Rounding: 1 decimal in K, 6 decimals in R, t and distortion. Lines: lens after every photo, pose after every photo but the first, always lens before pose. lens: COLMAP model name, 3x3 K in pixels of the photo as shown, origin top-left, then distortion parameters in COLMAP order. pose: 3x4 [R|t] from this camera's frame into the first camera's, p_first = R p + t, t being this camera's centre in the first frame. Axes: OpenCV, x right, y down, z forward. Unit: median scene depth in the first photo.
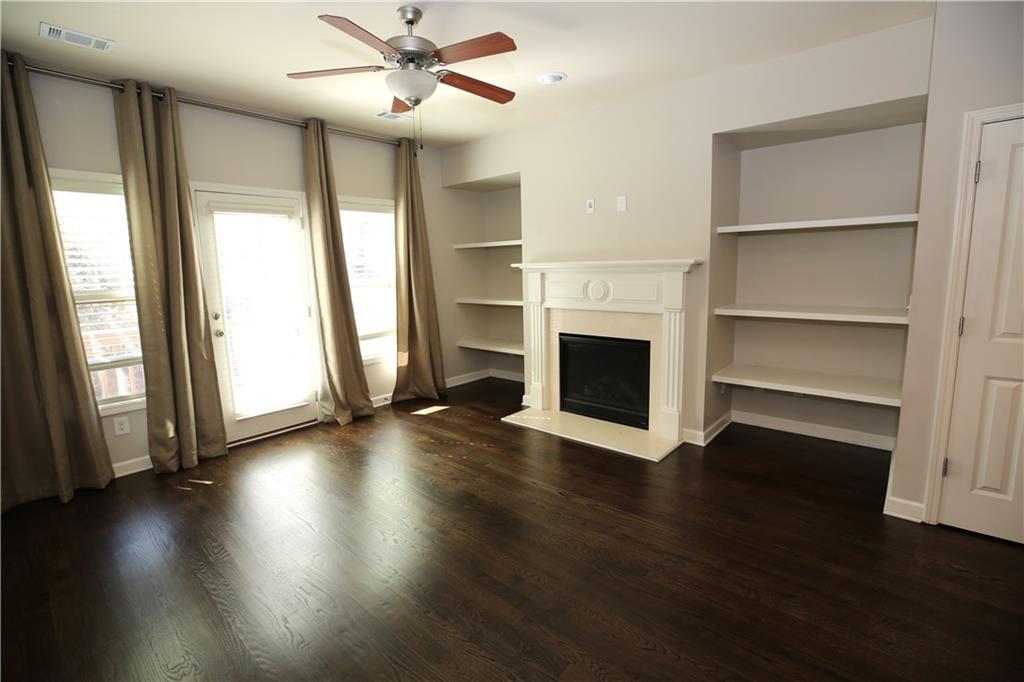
lens RADIAL K [[465.7, 0, 512.4], [0, 465.7, 340.0], [0, 0, 1]] dist [-0.011244, -0.001183]
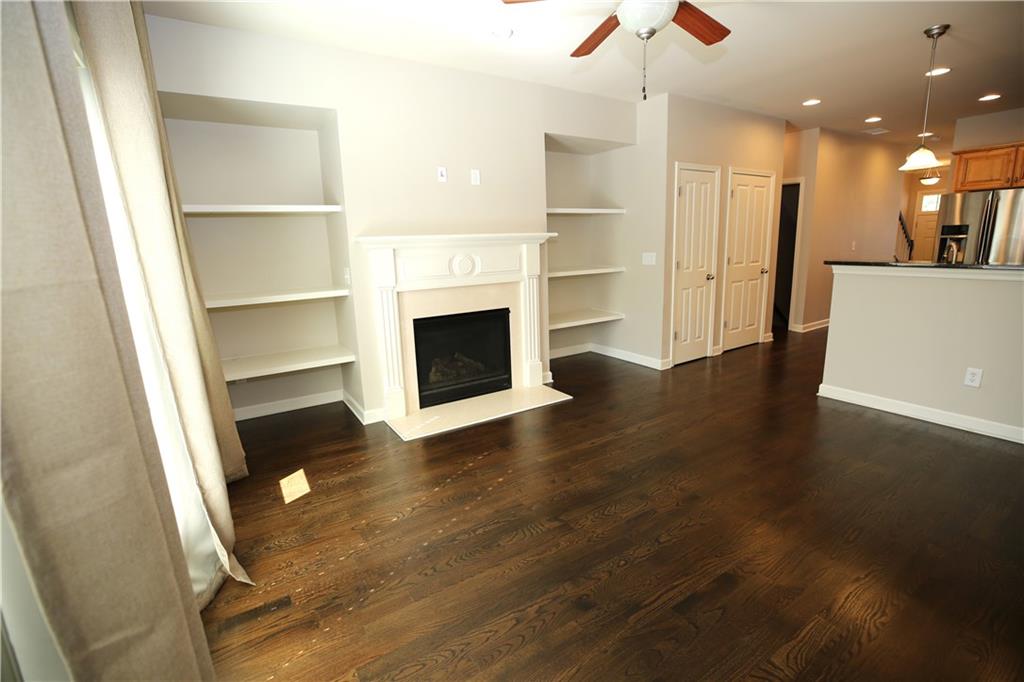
lens RADIAL K [[467.9, 0, 514.5], [0, 467.9, 338.0], [0, 0, 1]] dist [-0.015178, 0.000106]
pose [[0.275477, -0.186674, 0.943009, -0.726723], [0.169908, 0.974975, 0.143367, -0.080766], [-0.946173, 0.120731, 0.300301, 0.626929]]
